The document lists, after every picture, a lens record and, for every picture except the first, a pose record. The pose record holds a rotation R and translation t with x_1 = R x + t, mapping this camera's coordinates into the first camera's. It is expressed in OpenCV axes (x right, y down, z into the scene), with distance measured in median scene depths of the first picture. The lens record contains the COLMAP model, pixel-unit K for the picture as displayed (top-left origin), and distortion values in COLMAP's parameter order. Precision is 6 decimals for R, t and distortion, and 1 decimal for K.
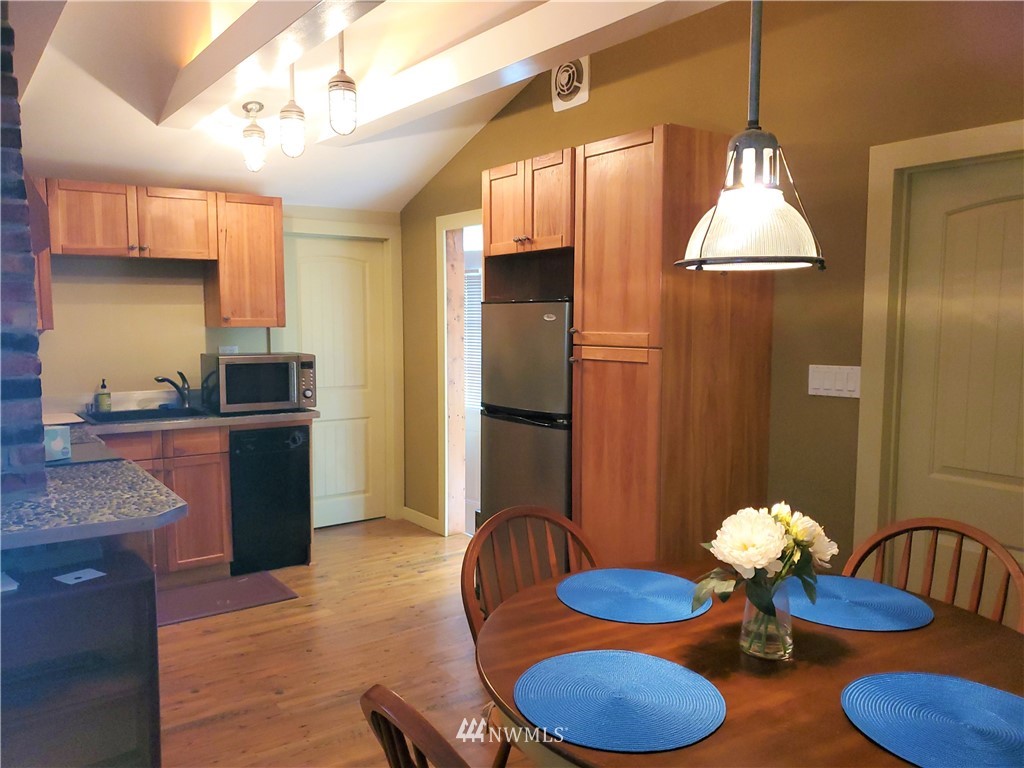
lens RADIAL K [[786.3, 0, 489.5], [0, 786.3, 385.9], [0, 0, 1]] dist [-0.022345, 0.006570]
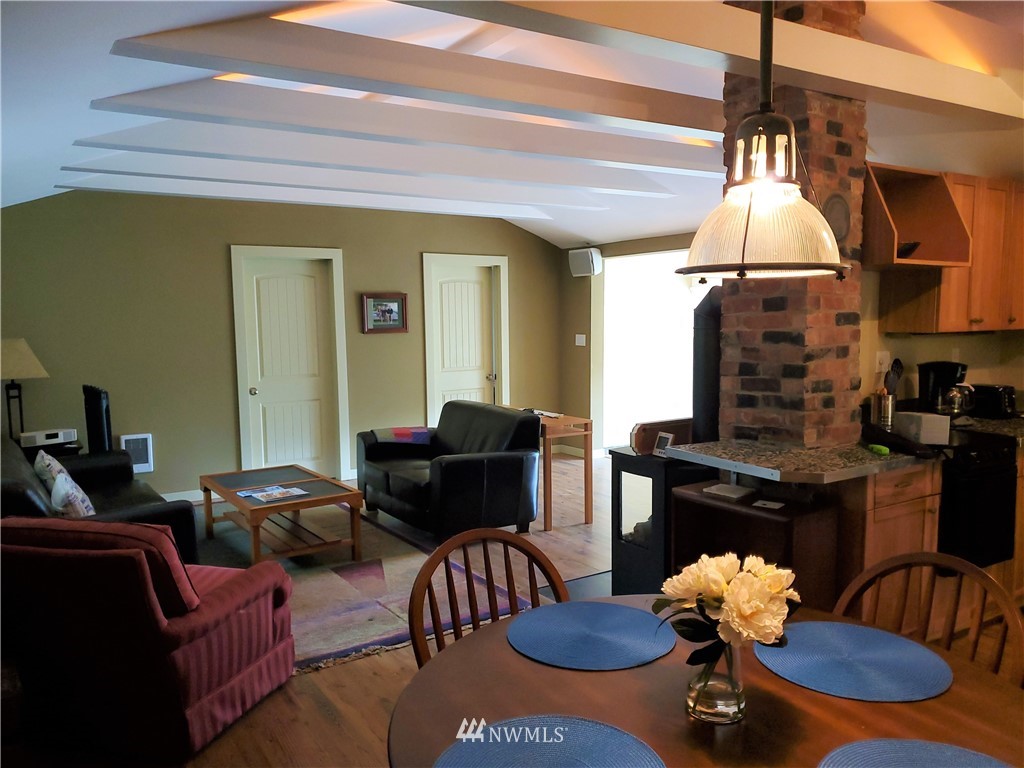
lens RADIAL K [[786.3, 0, 489.5], [0, 786.3, 385.9], [0, 0, 1]] dist [-0.022345, 0.006570]
pose [[-0.086611, 0.092967, -0.991895, 0.475413], [-0.078003, 0.991947, 0.099783, -0.037139], [0.993184, 0.086013, -0.078662, 0.298533]]
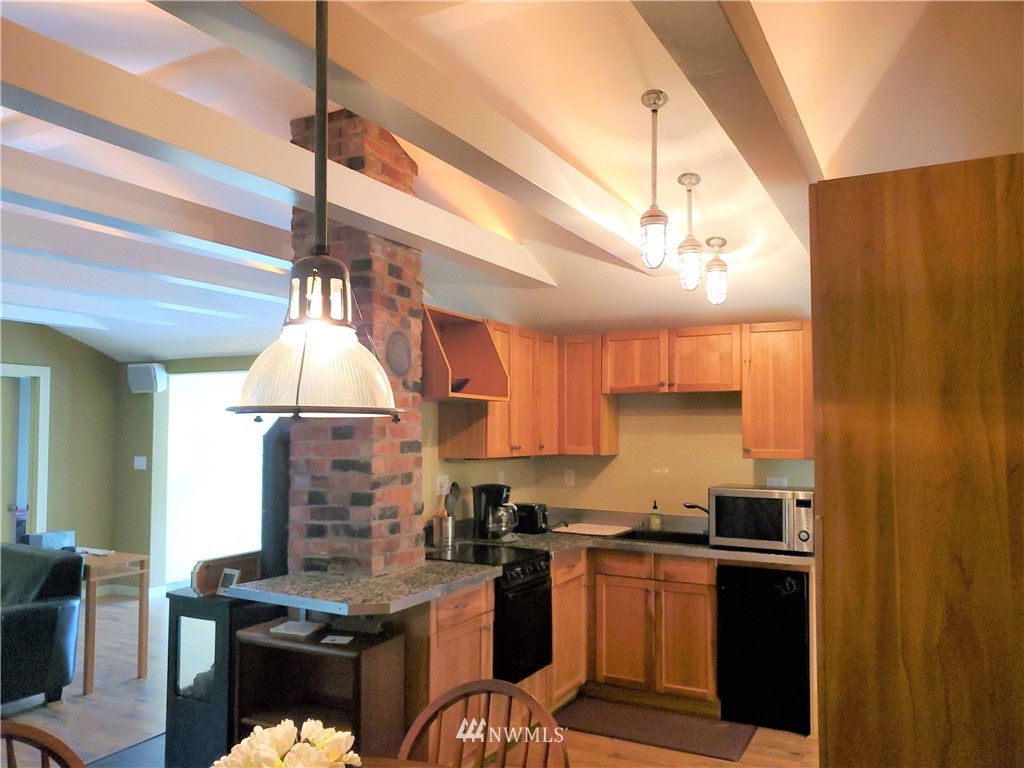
lens RADIAL K [[794.1, 0, 512.0], [0, 794.1, 384.0], [0, 0, 1]] dist [-0.010114, -0.005055]
pose [[0.445563, -0.050958, -0.893799, 0.456506], [-0.083099, 0.991714, -0.097966, -0.048112], [0.891385, 0.117924, 0.437637, 0.310601]]
